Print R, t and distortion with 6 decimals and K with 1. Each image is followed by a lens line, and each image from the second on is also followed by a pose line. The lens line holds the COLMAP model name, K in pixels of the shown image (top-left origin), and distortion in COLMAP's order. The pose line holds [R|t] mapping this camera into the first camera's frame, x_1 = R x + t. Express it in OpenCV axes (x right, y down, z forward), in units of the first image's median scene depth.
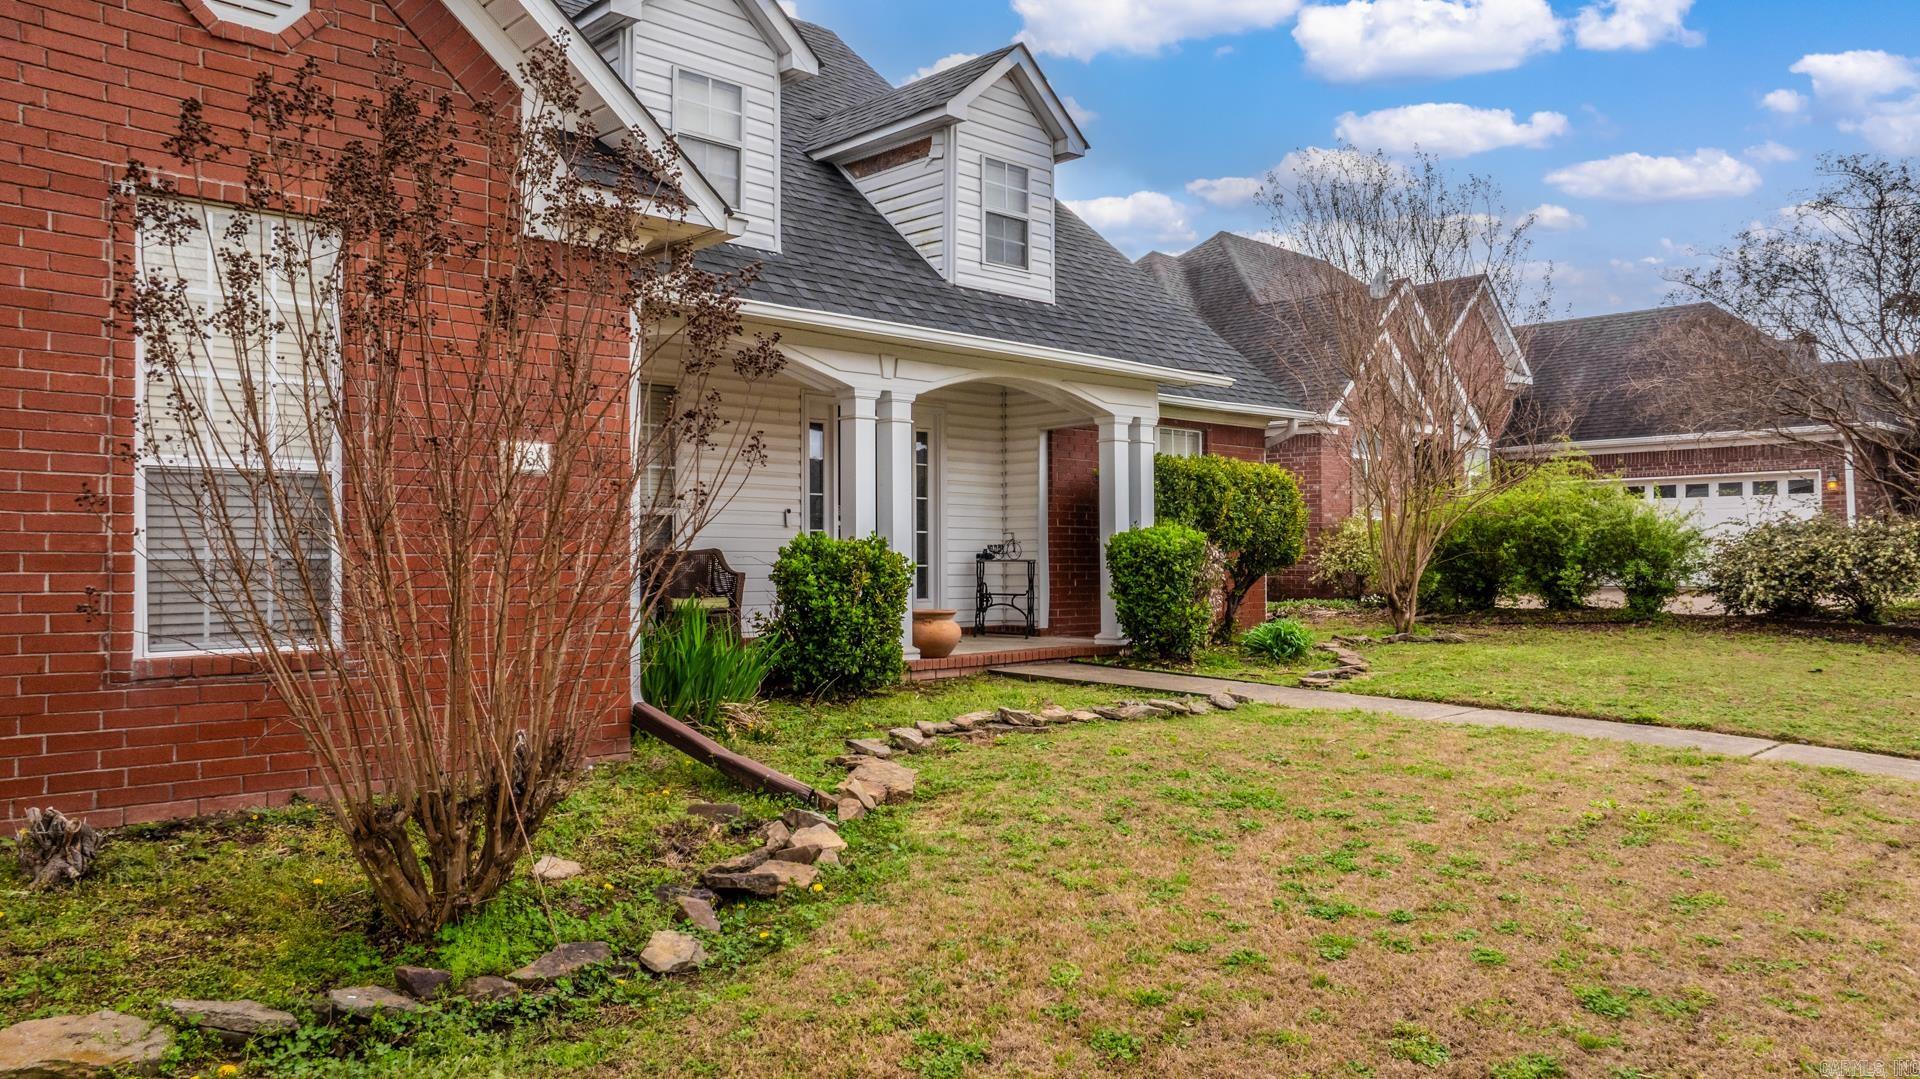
lens RADIAL K [[1353.9, 0, 964.7], [0, 1353.9, 532.0], [0, 0, 1]] dist [-0.010093, -0.019645]
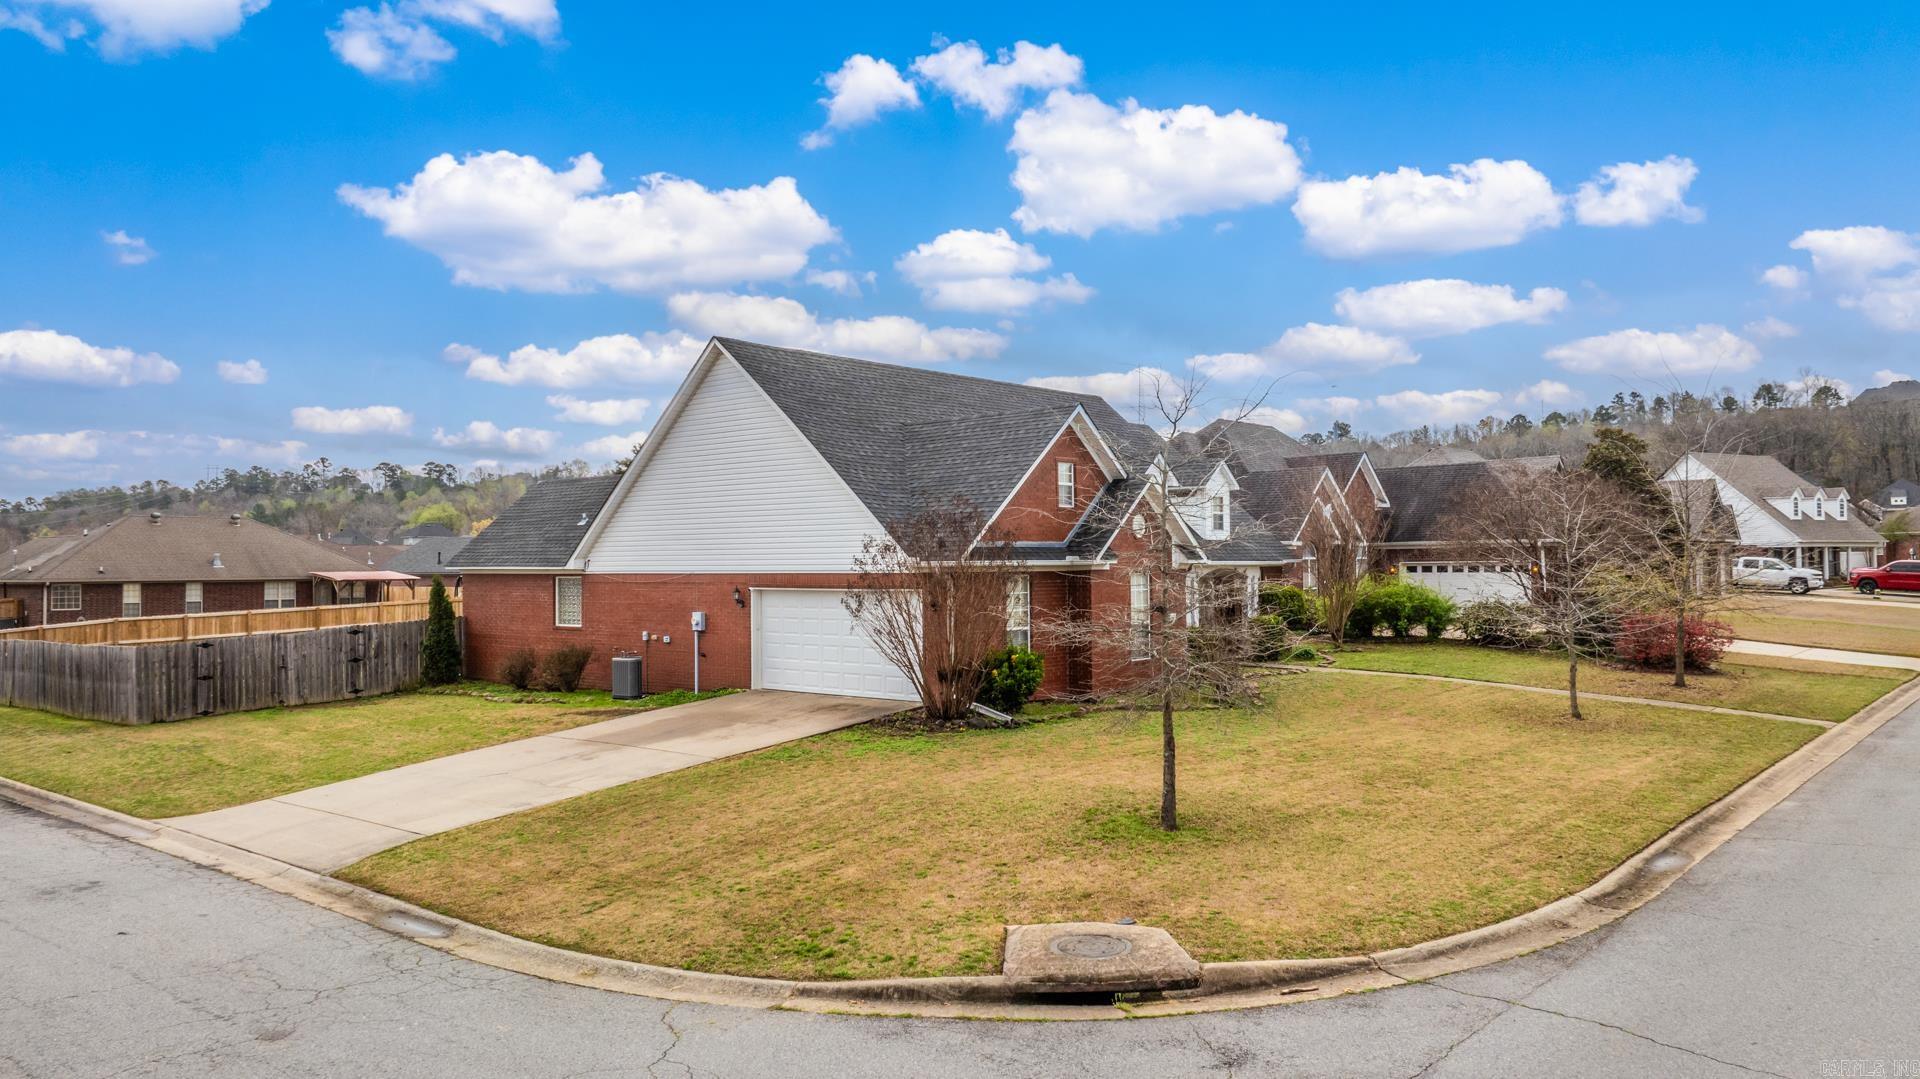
lens RADIAL K [[1353.9, 0, 953.4], [0, 1353.9, 541.5], [0, 0, 1]] dist [-0.010093, -0.019645]
pose [[0.996580, -0.005433, 0.082451, -0.883772], [0.005102, 0.999978, 0.004226, -0.204883], [-0.082472, -0.003791, 0.996586, -2.151200]]
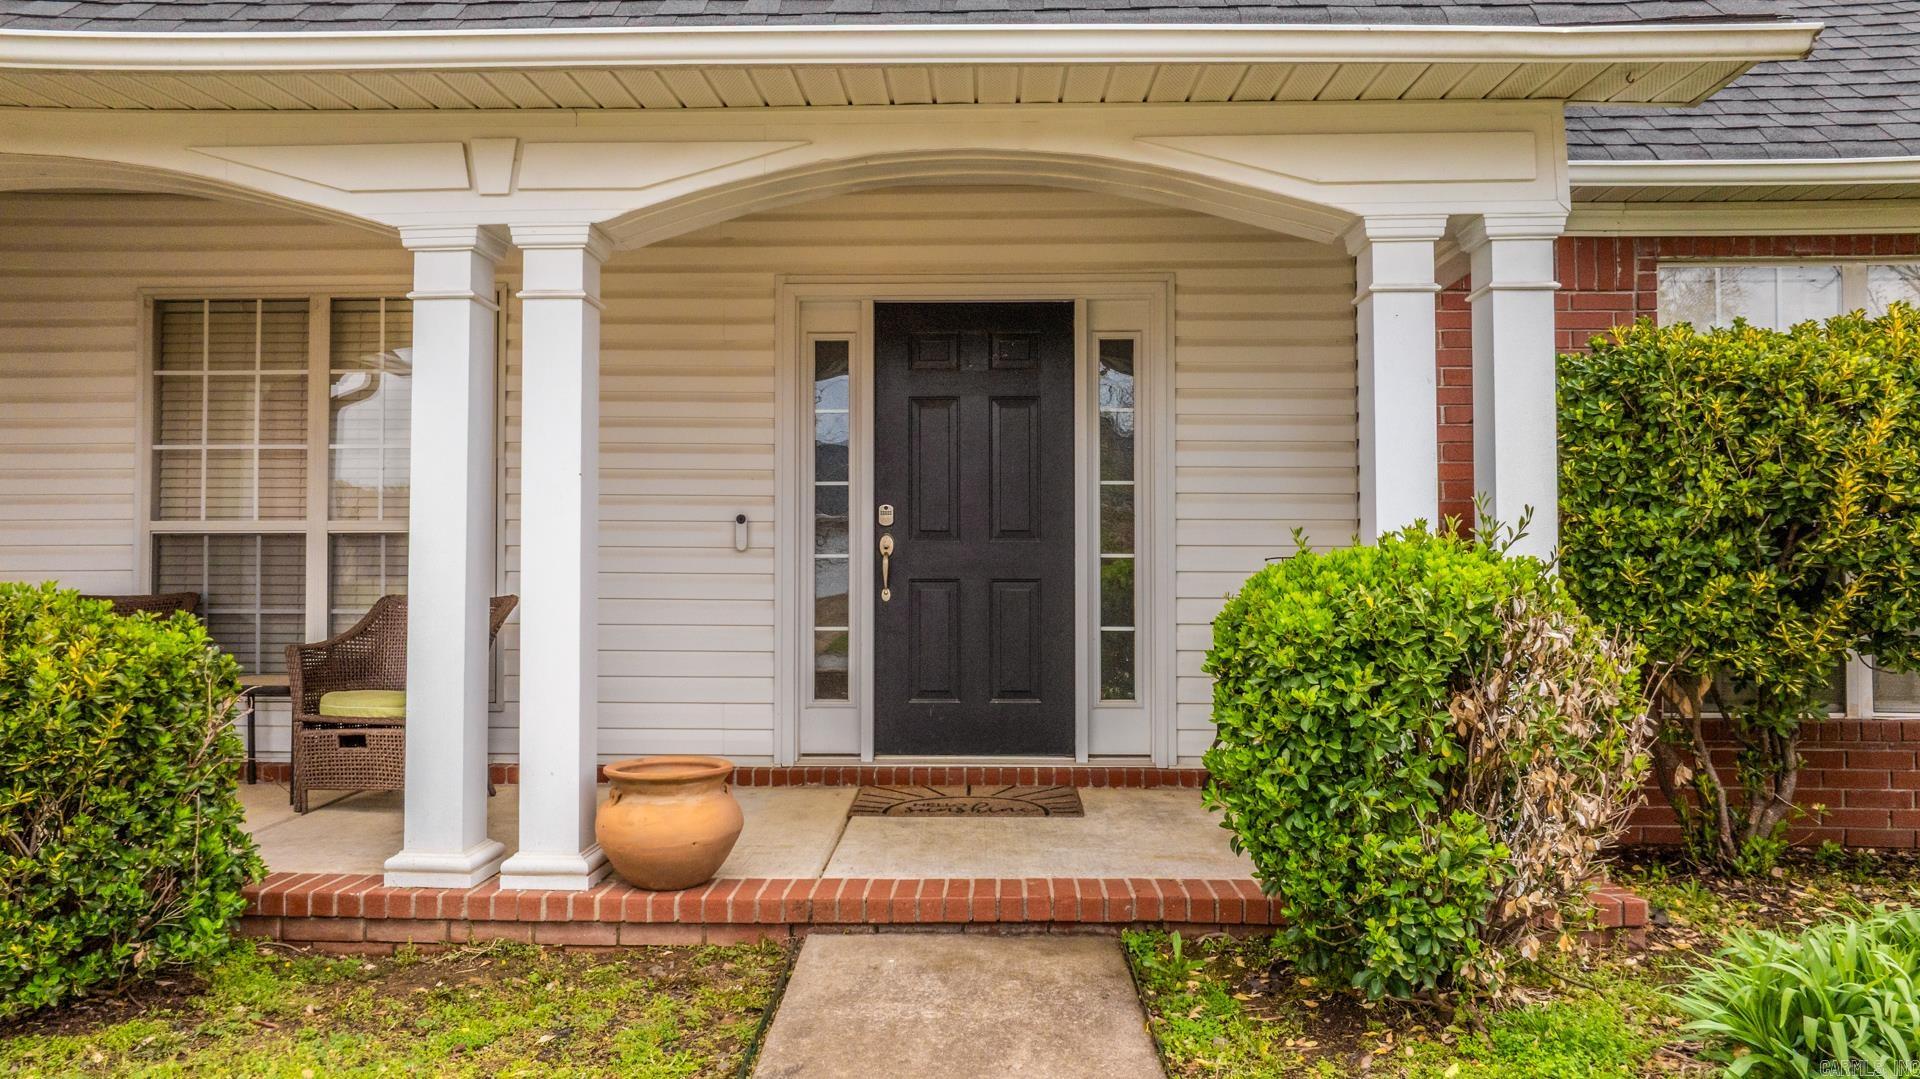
lens RADIAL K [[1353.9, 0, 951.4], [0, 1353.9, 536.9], [0, 0, 1]] dist [-0.010093, -0.019645]
pose [[0.694861, -0.011549, -0.719051, 0.327123], [0.012110, 0.999917, -0.004357, -0.006560], [0.719042, -0.005680, 0.694944, 0.801700]]
